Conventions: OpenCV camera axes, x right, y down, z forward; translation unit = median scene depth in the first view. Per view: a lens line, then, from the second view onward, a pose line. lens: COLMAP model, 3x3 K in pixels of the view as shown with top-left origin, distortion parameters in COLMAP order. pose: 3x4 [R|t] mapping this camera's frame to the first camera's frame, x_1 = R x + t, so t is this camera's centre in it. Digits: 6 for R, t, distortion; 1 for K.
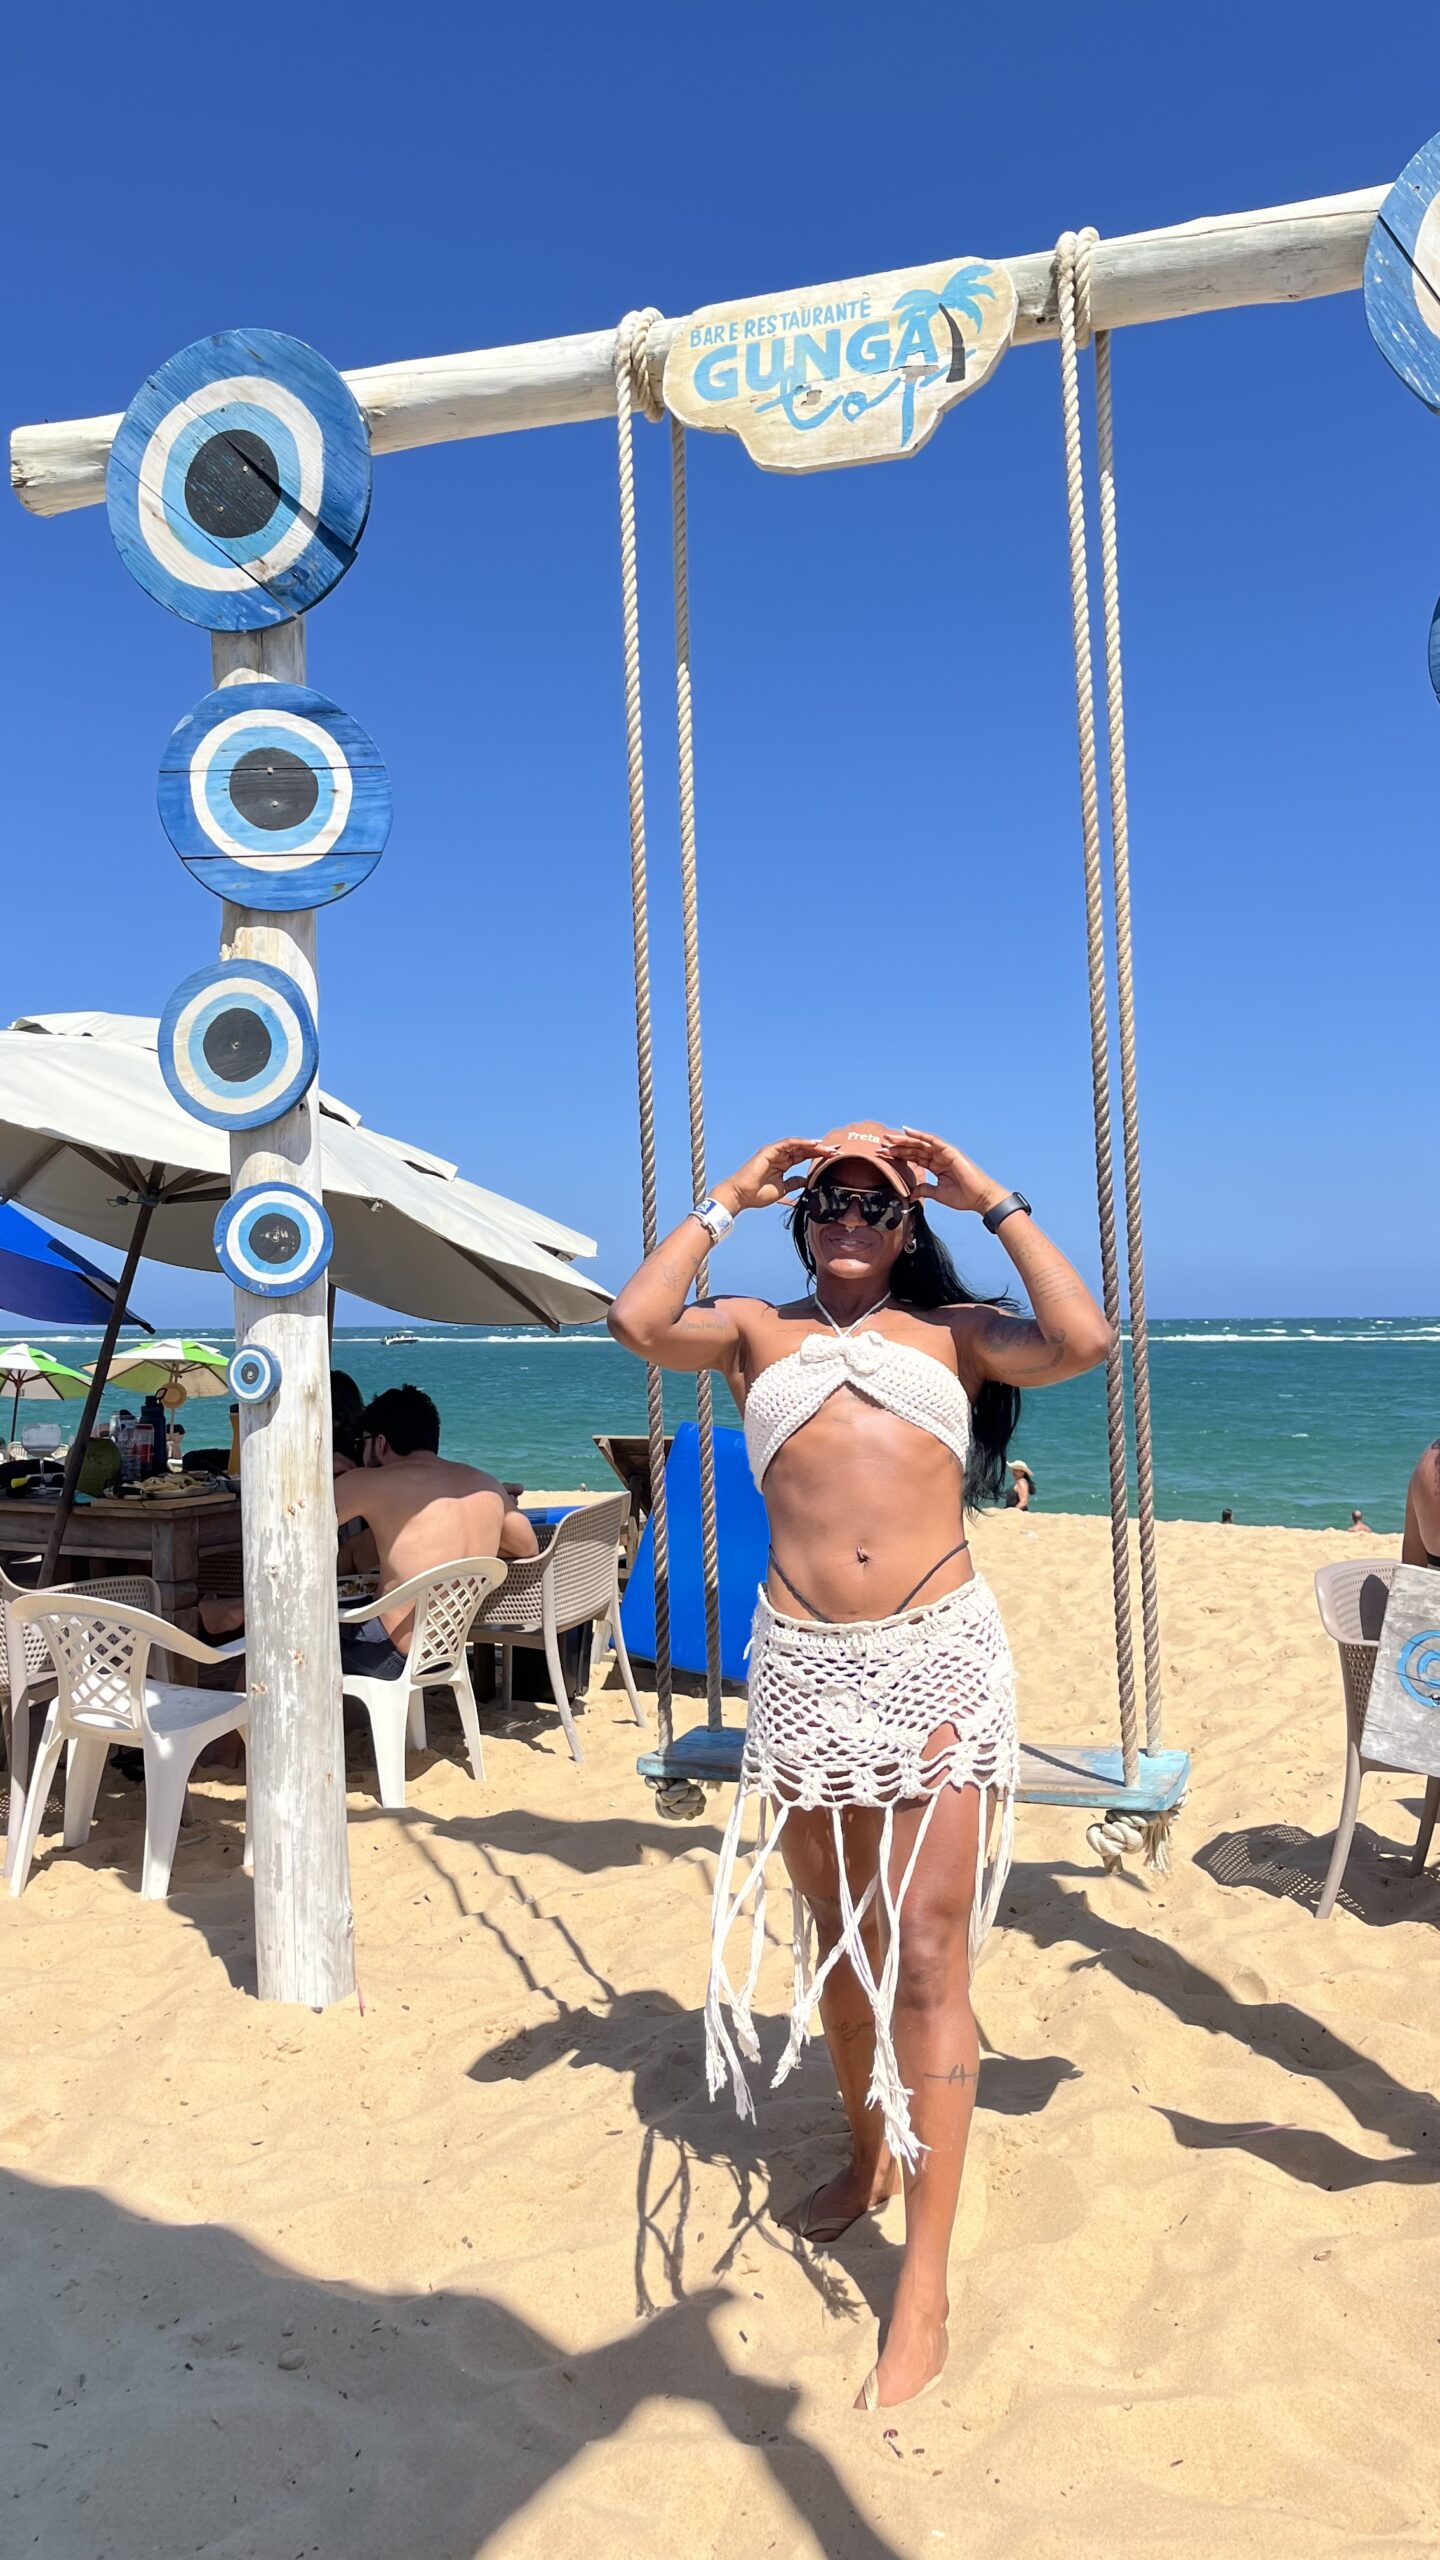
lens RADIAL K [[1927.3, 0, 712.2], [0, 1927.3, 1274.2], [0, 0, 1]] dist [0.033600, -0.026827]
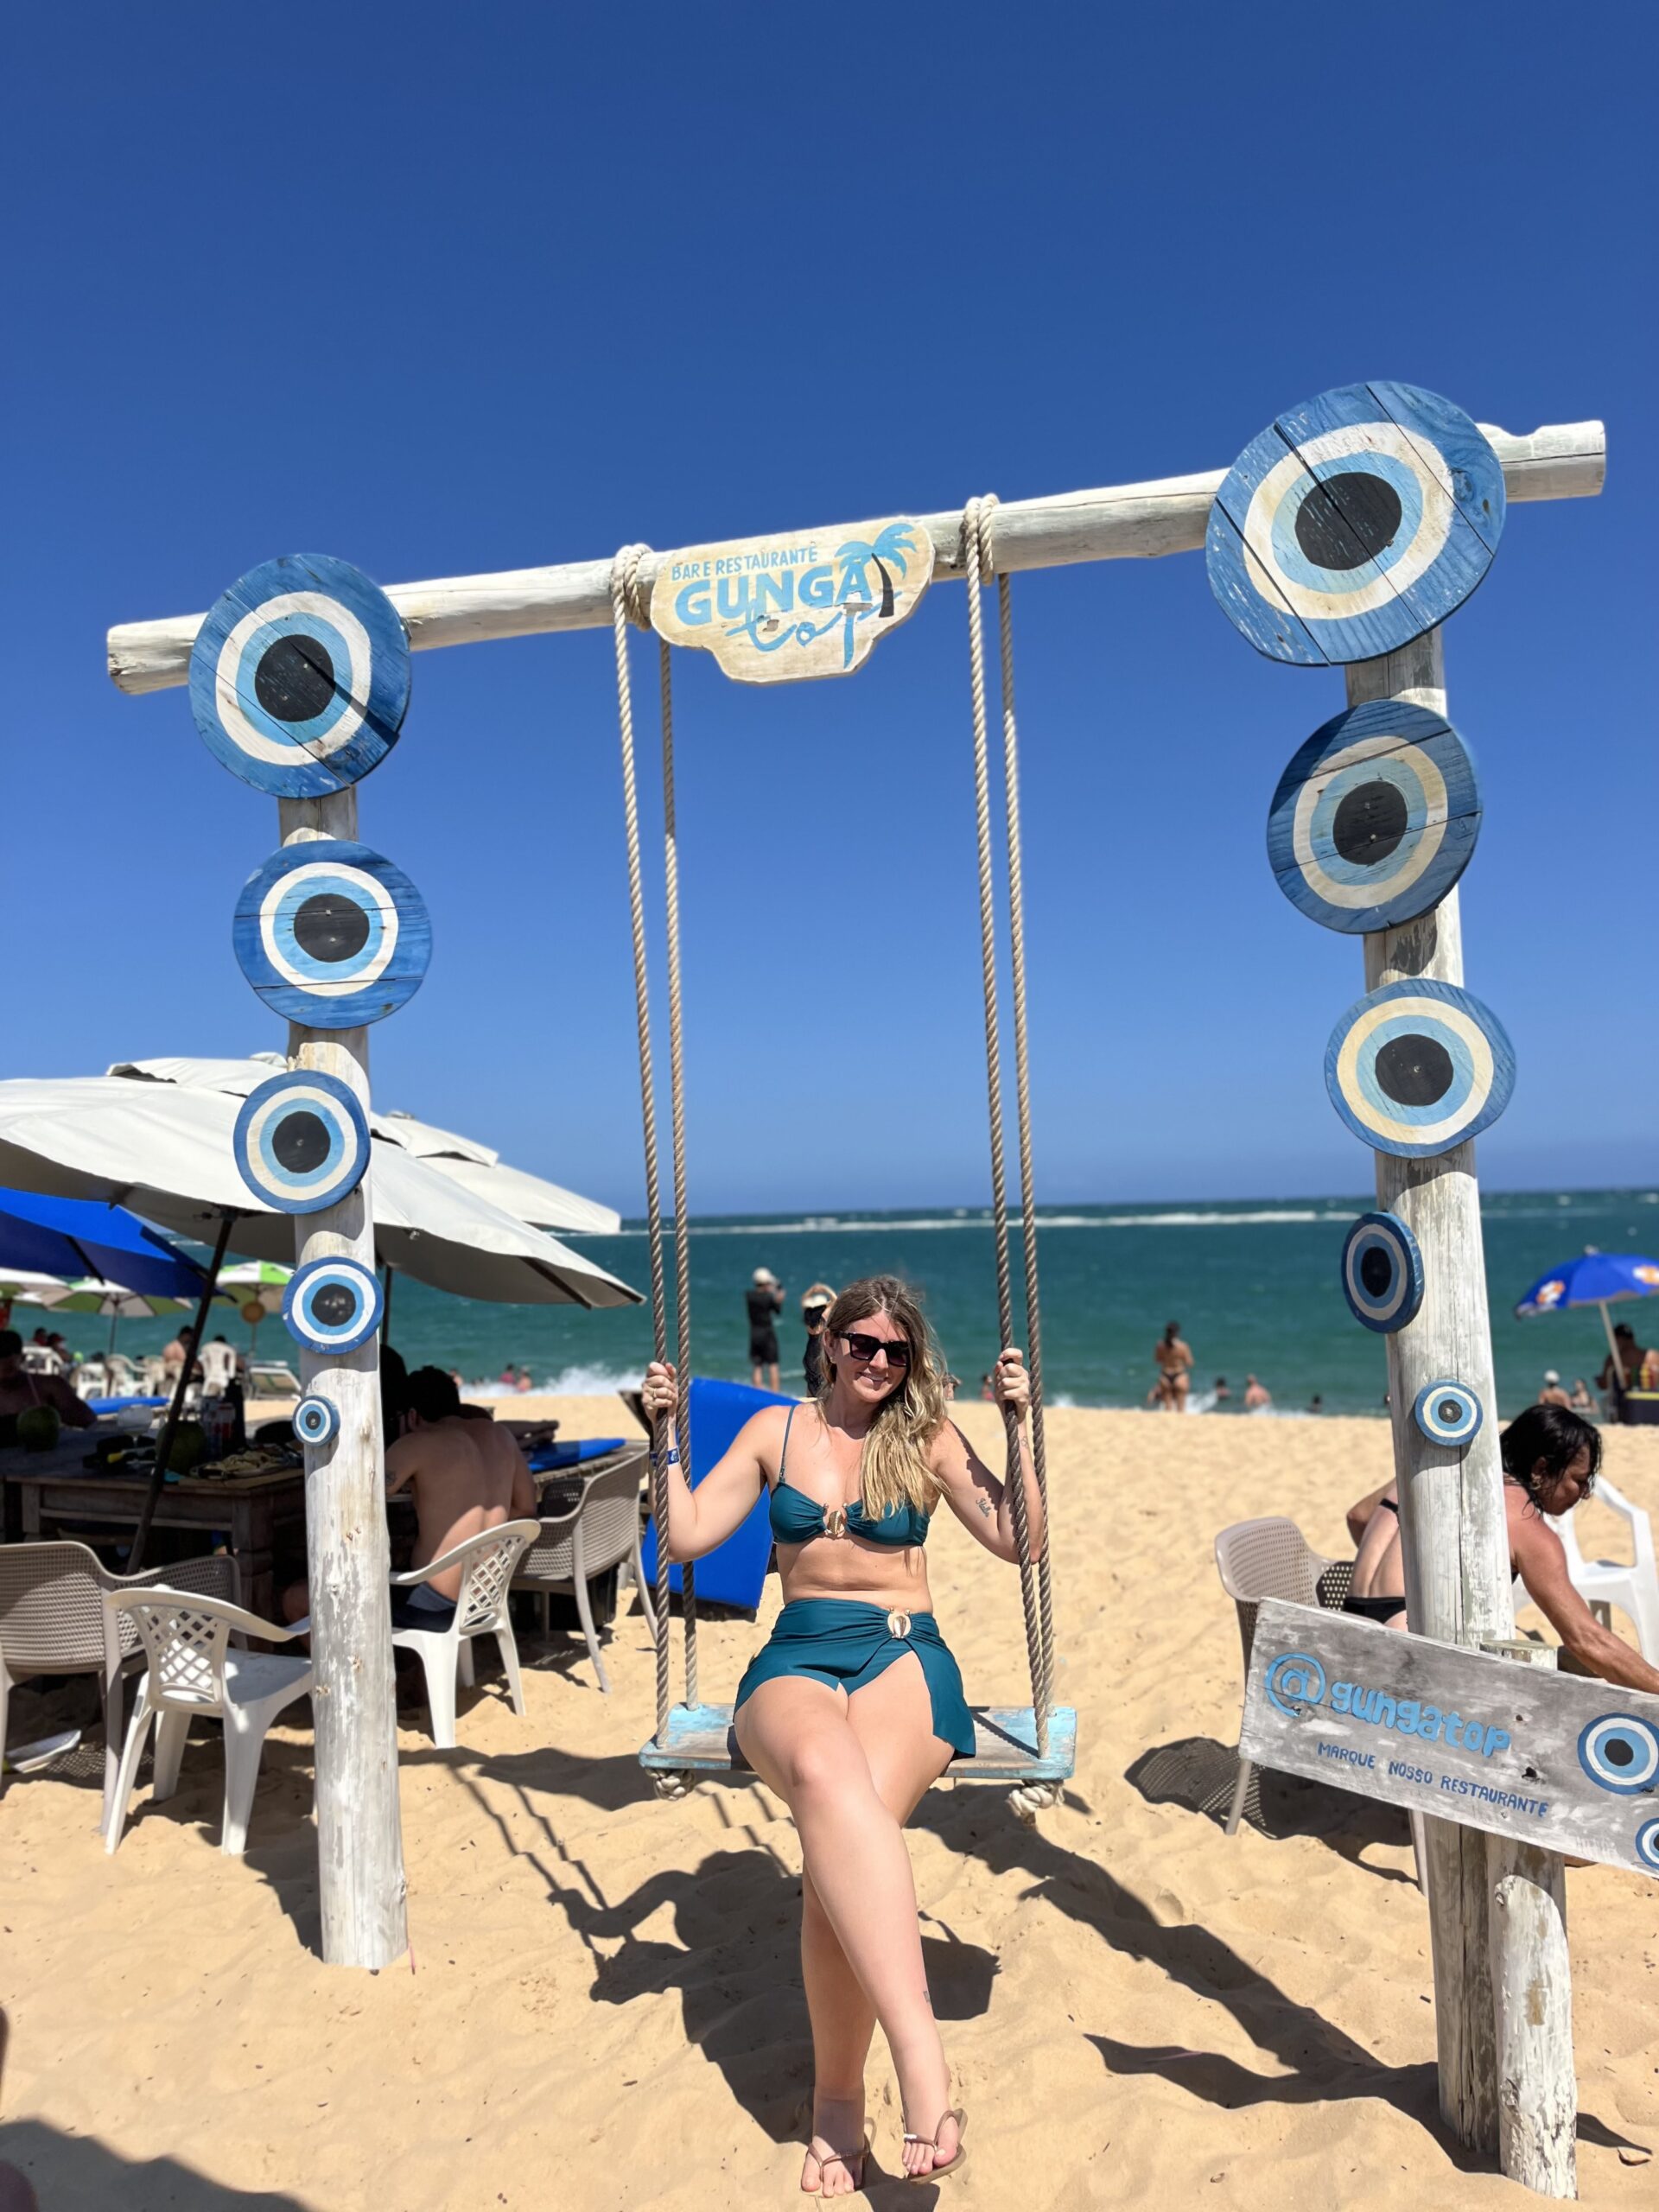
lens RADIAL K [[1663.0, 0, 813.8], [0, 1663.0, 1095.7], [0, 0, 1]] dist [0.038134, -0.043993]
pose [[0.998543, -0.017517, 0.051047, 0.017212], [0.019812, 0.998799, -0.044808, -0.095347], [-0.050201, 0.045754, 0.997691, -0.041330]]
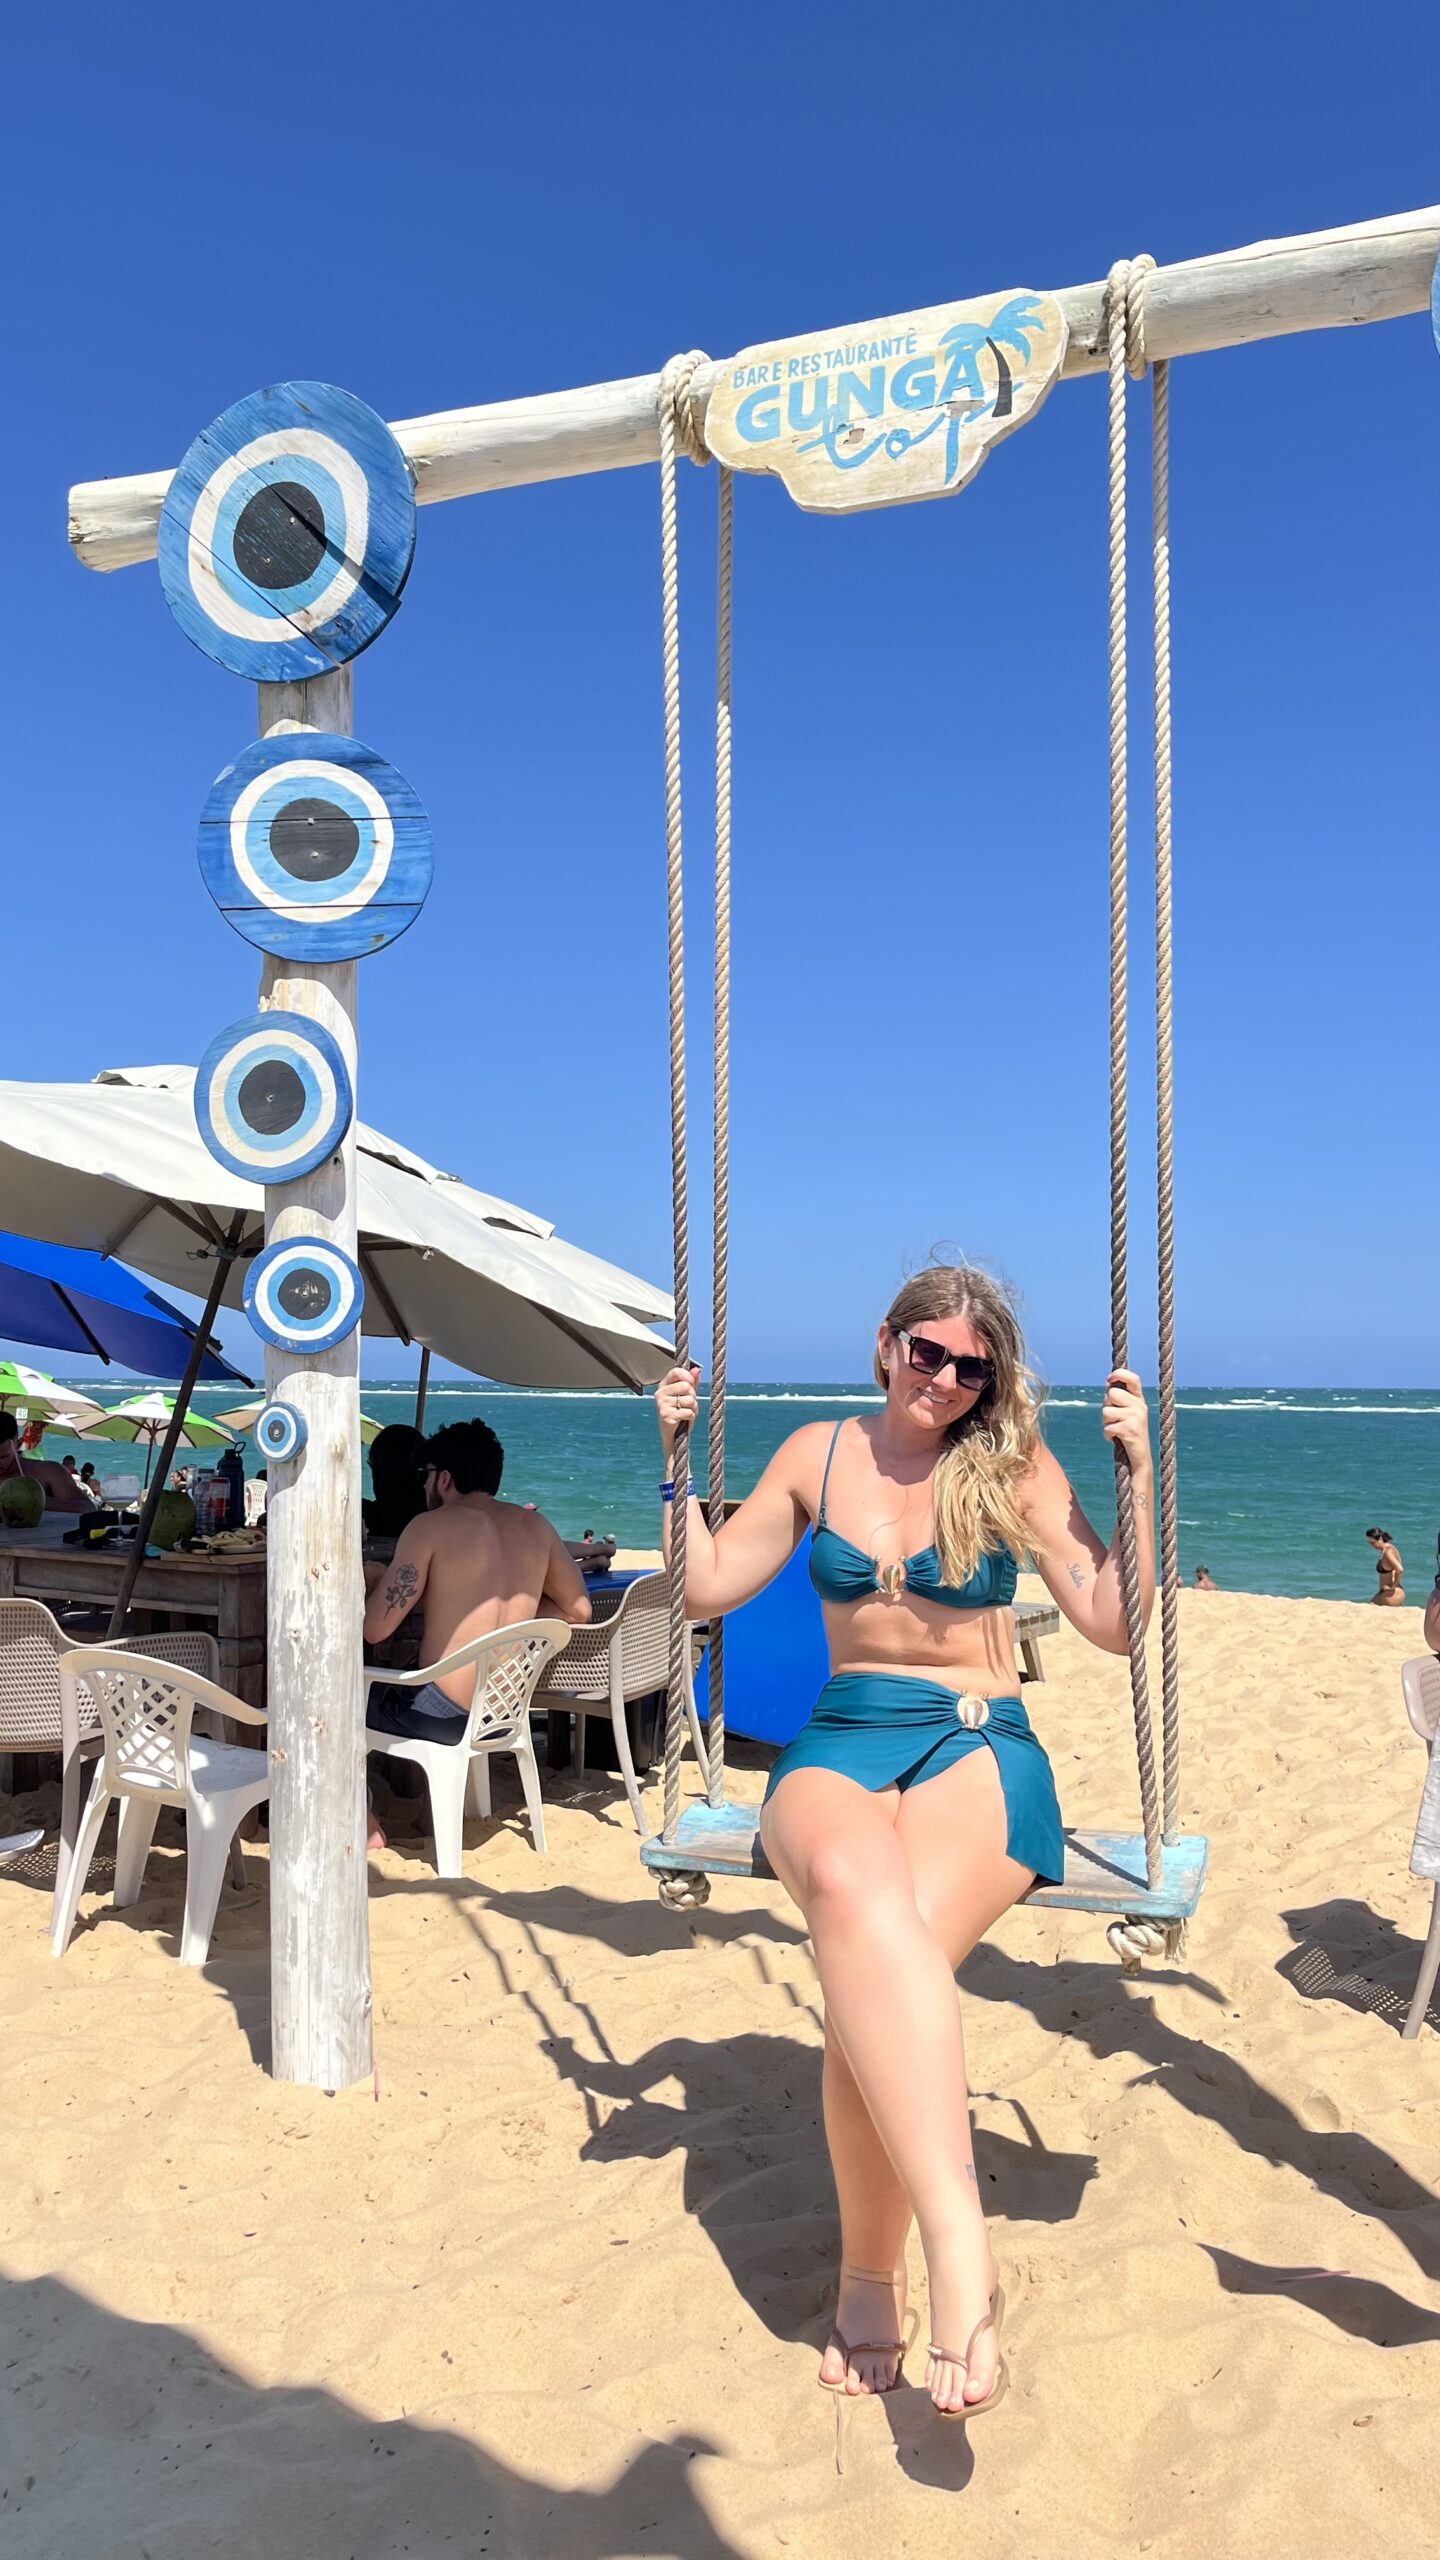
lens RADIAL K [[1927.3, 0, 706.2], [0, 1927.3, 1274.0], [0, 0, 1]] dist [0.033600, -0.026827]
pose [[0.997108, 0.014020, -0.074694, 0.050418], [-0.016287, 0.999422, -0.029829, -0.002823], [0.074232, 0.030959, 0.996760, 0.037271]]
